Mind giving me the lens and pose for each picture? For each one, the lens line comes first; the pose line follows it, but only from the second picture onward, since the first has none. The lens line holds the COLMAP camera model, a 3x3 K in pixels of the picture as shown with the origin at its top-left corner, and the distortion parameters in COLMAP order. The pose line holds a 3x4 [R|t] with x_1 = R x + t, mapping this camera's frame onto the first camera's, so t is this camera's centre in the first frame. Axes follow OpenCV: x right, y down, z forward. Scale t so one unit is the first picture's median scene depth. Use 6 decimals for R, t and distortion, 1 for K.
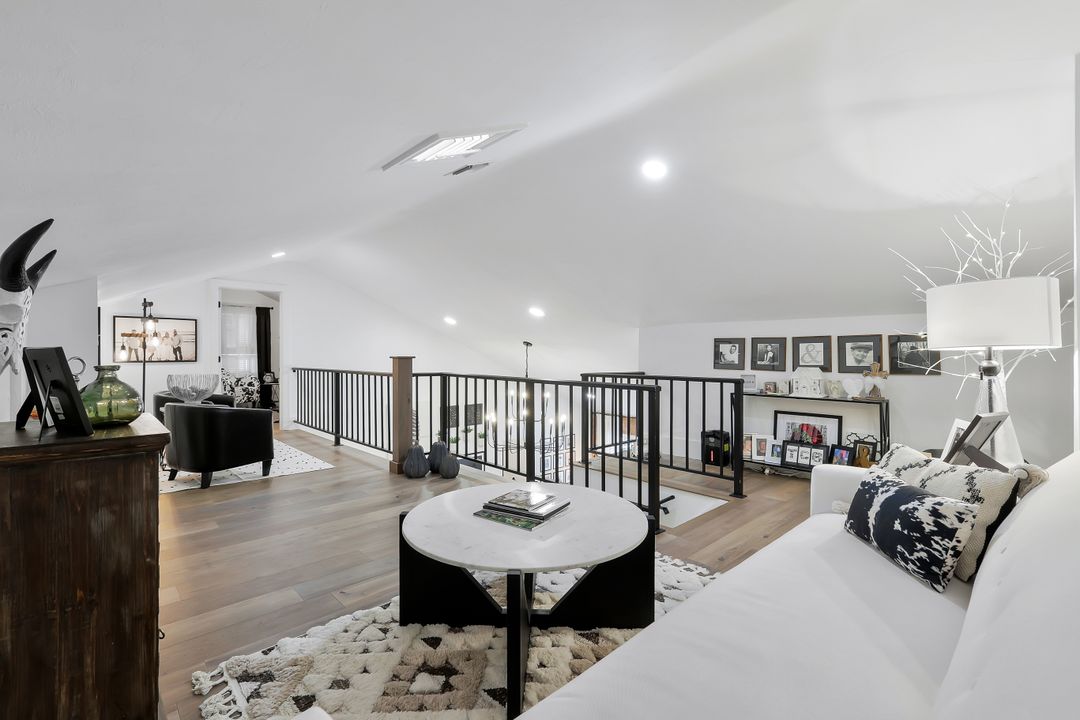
lens RADIAL K [[483.1, 0, 541.0], [0, 483.1, 353.5], [0, 0, 1]] dist [0.000479, -0.000094]
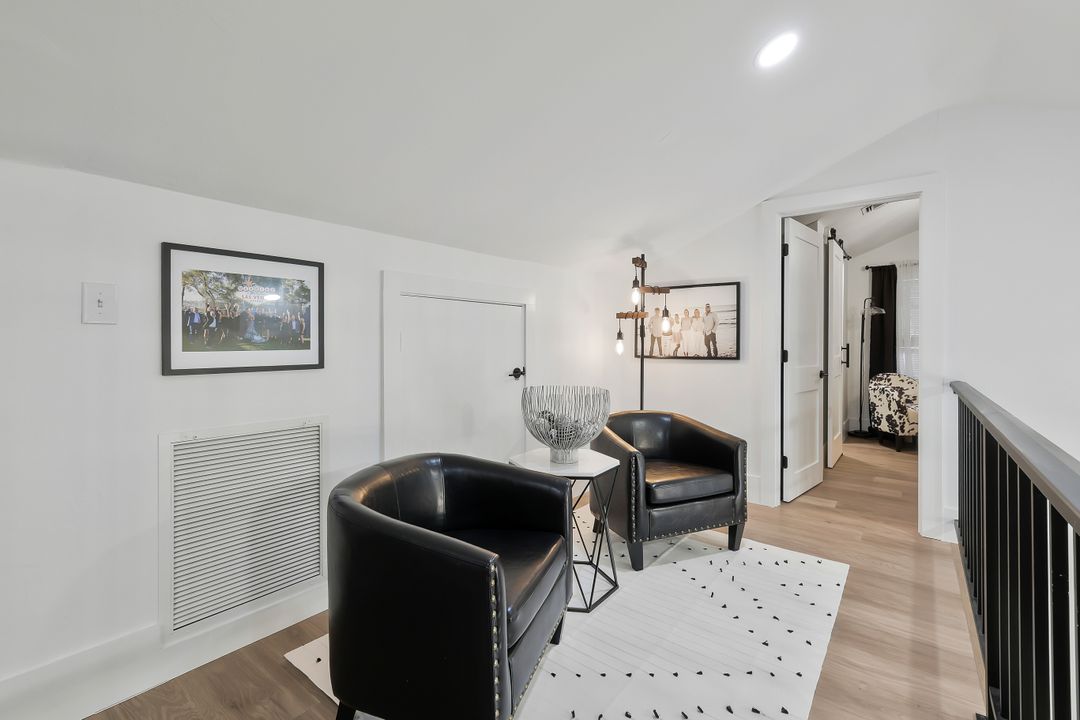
lens RADIAL K [[483.1, 0, 538.6], [0, 483.1, 355.0], [0, 0, 1]] dist [0.000479, -0.000094]
pose [[0.147548, 0.012283, -0.988979, -0.219970], [-0.002747, 0.999924, 0.012009, 0.006367], [0.989051, 0.000945, 0.147570, 0.747282]]
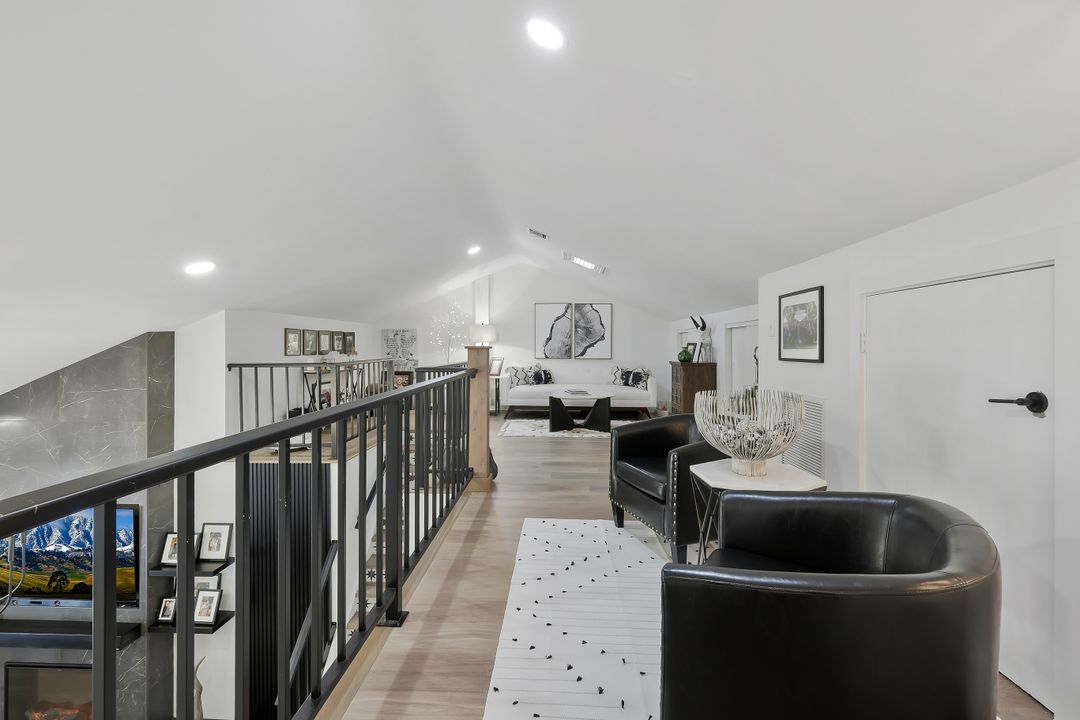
lens RADIAL K [[483.1, 0, 537.0], [0, 483.1, 349.0], [0, 0, 1]] dist [0.000479, -0.000094]
pose [[-0.688707, -0.010800, 0.724959, -0.834795], [-0.004185, 0.999932, 0.010921, 0.002310], [-0.725028, 0.004487, -0.688705, 1.252059]]
